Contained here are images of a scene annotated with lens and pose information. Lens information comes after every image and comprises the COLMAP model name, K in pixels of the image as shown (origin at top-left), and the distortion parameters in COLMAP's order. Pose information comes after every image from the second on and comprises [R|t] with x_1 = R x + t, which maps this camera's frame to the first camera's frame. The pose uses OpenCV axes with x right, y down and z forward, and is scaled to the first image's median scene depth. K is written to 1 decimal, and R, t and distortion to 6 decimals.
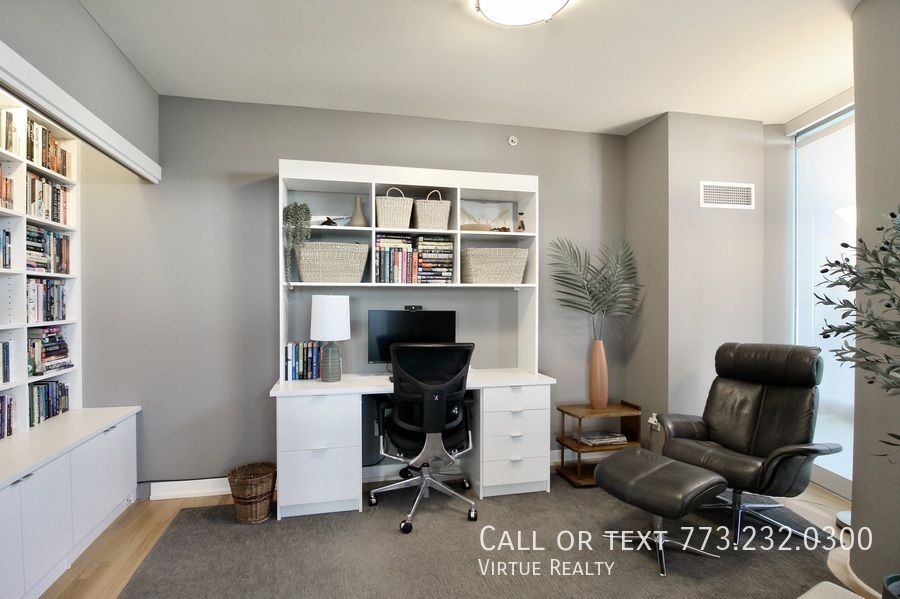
lens RADIAL K [[436.0, 0, 422.6], [0, 436.0, 298.3], [0, 0, 1]] dist [-0.007786, -0.003530]
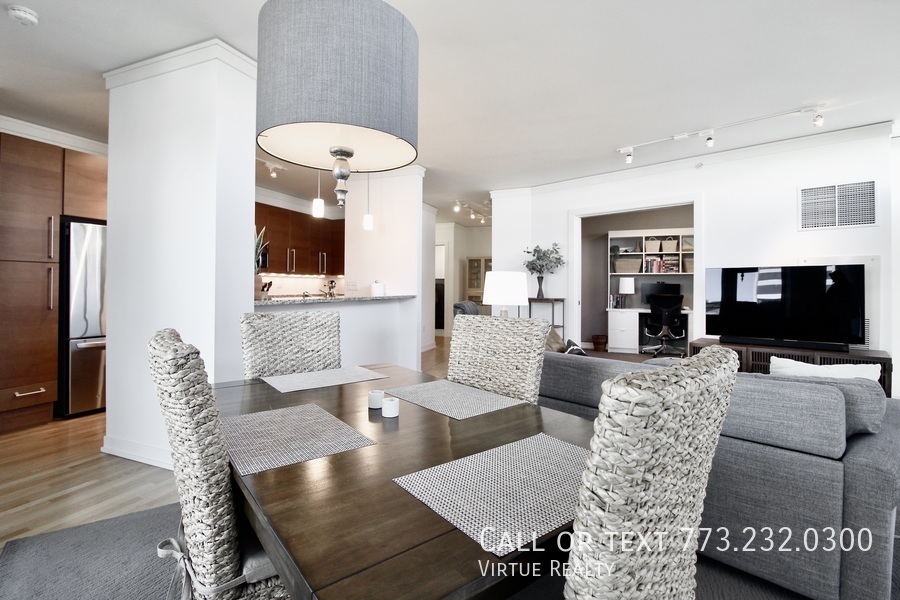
lens RADIAL K [[436.0, 0, 449.5], [0, 436.0, 288.2], [0, 0, 1]] dist [-0.007786, -0.003530]
pose [[0.831236, 0.005435, -0.555893, 0.374546], [-0.011253, 0.999912, -0.007050, 0.088086], [0.555806, 0.012116, 0.831224, -1.848041]]
